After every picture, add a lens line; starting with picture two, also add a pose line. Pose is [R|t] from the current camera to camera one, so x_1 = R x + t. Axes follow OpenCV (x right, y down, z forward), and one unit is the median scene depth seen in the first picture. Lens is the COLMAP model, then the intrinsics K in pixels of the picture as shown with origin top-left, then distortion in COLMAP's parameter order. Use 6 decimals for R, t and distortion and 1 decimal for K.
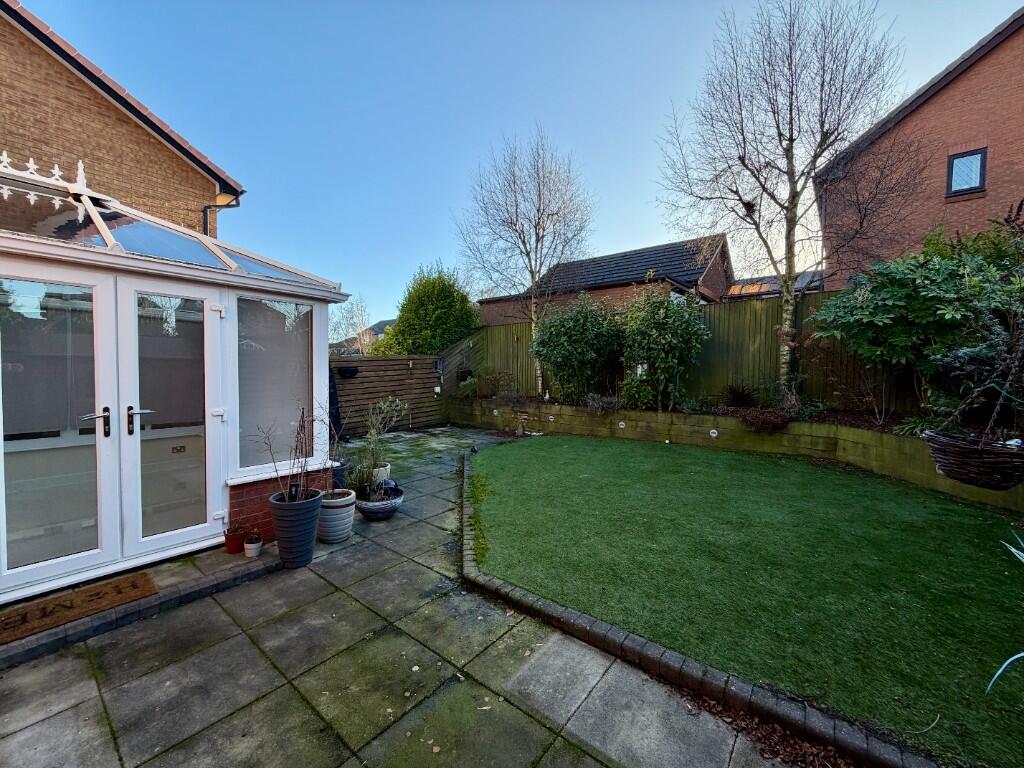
lens RADIAL K [[406.5, 0, 510.5], [0, 406.5, 384.8], [0, 0, 1]] dist [0.001867, 0.000140]
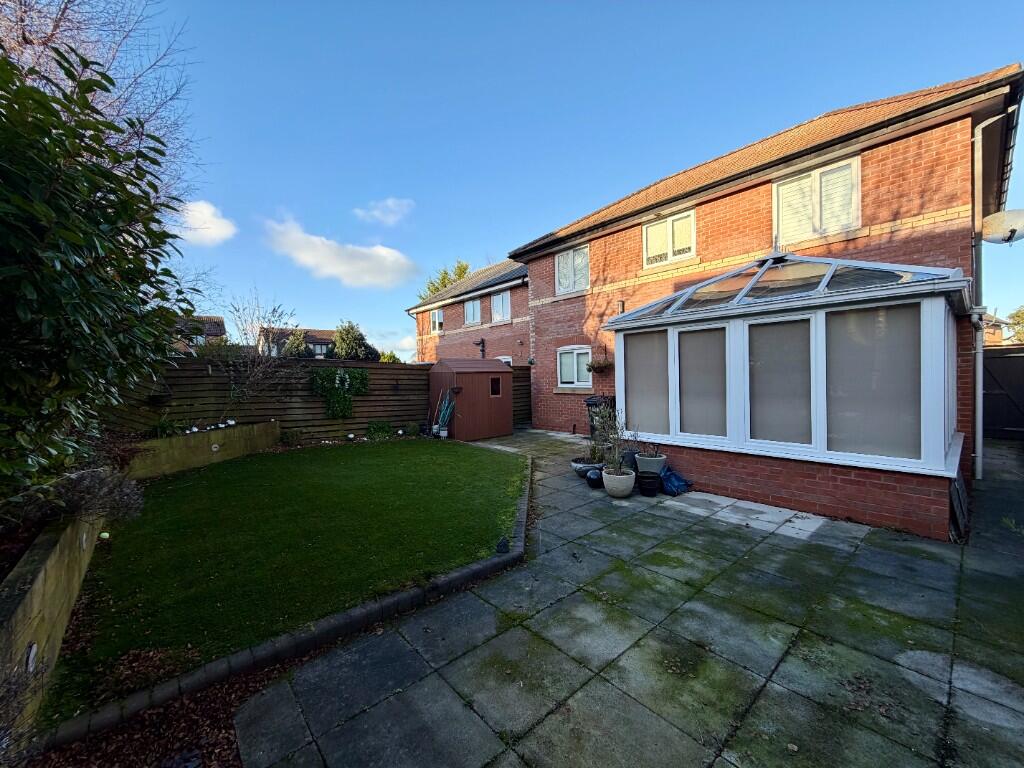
lens RADIAL K [[406.5, 0, 510.5], [0, 406.5, 384.8], [0, 0, 1]] dist [0.001867, 0.000140]
pose [[-0.983521, 0.015835, 0.180100, -0.267482], [0.027231, 0.997767, 0.060979, -0.080076], [-0.178732, 0.064879, -0.981756, 2.074562]]
